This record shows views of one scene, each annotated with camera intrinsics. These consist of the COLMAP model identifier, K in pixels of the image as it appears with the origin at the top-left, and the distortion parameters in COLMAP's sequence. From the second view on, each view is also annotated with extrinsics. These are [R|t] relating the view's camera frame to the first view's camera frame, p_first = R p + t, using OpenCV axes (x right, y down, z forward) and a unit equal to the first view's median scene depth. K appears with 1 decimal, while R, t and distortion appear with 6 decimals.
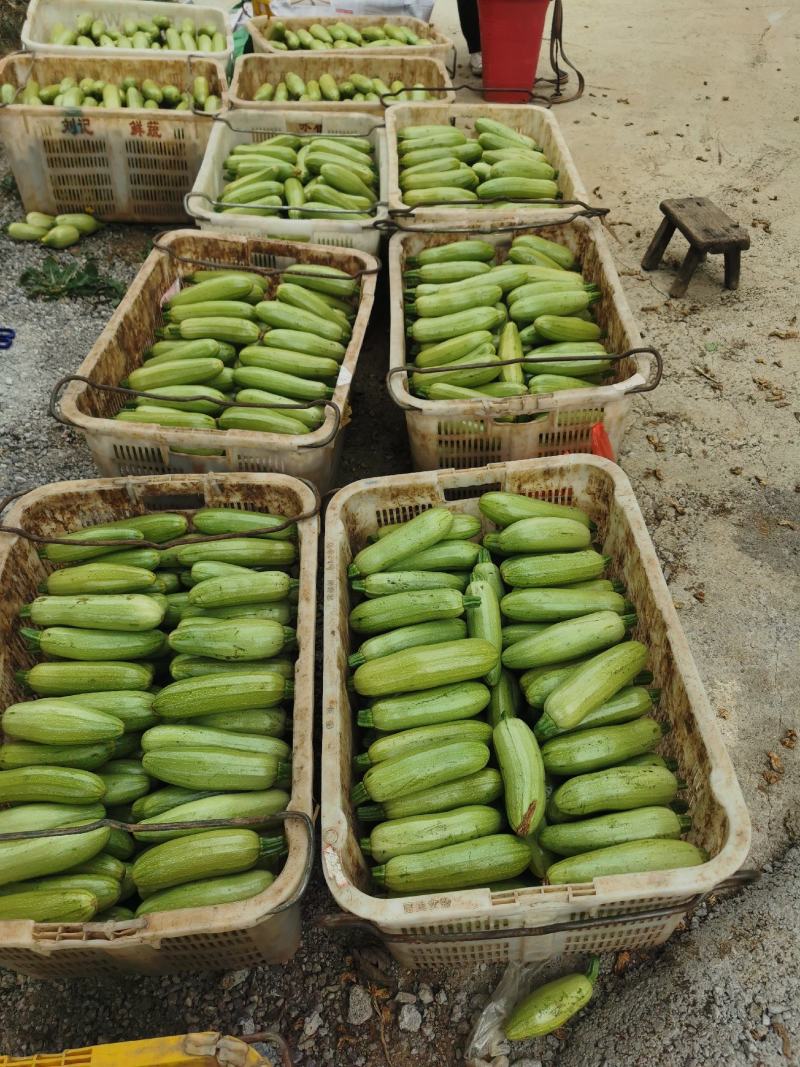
lens RADIAL K [[814.4, 0, 400.0], [0, 814.4, 533.5], [0, 0, 1]] dist [0.070335, -0.097772]
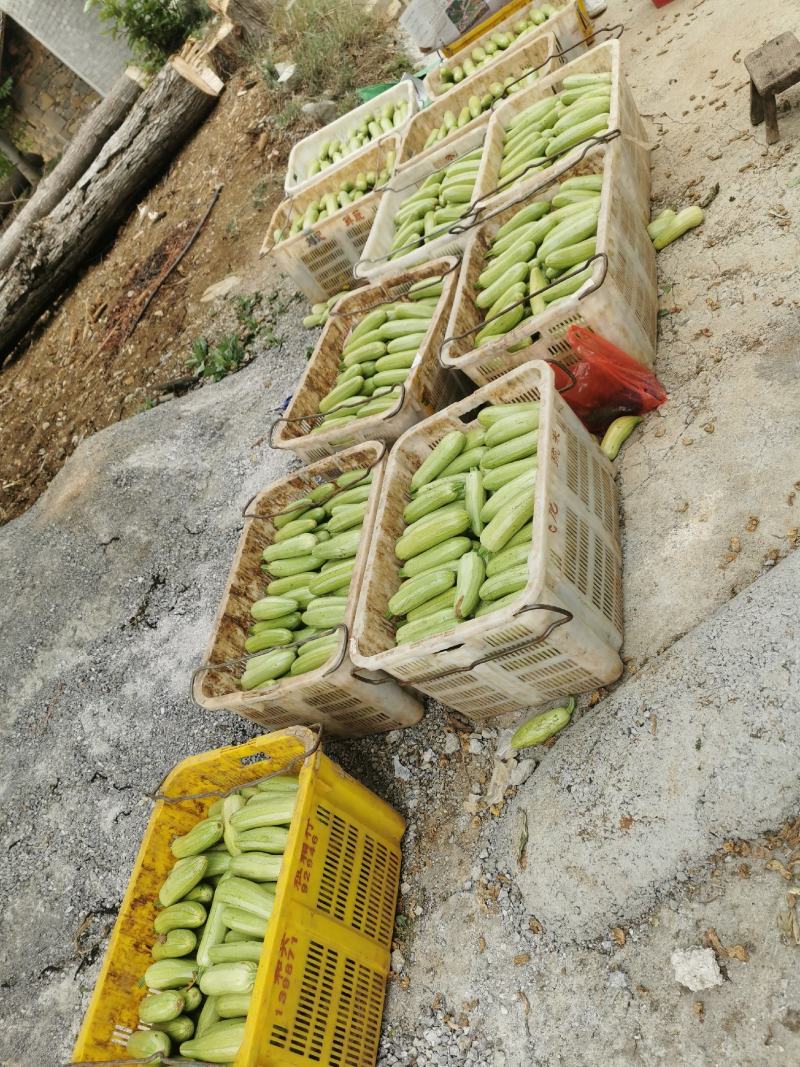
lens RADIAL K [[814.4, 0, 400.0], [0, 814.4, 533.5], [0, 0, 1]] dist [0.070335, -0.097772]
pose [[0.788239, -0.234416, -0.568971, 0.633874], [0.260028, 0.964881, -0.037294, 0.146219], [0.557732, -0.118551, 0.821511, -0.241060]]
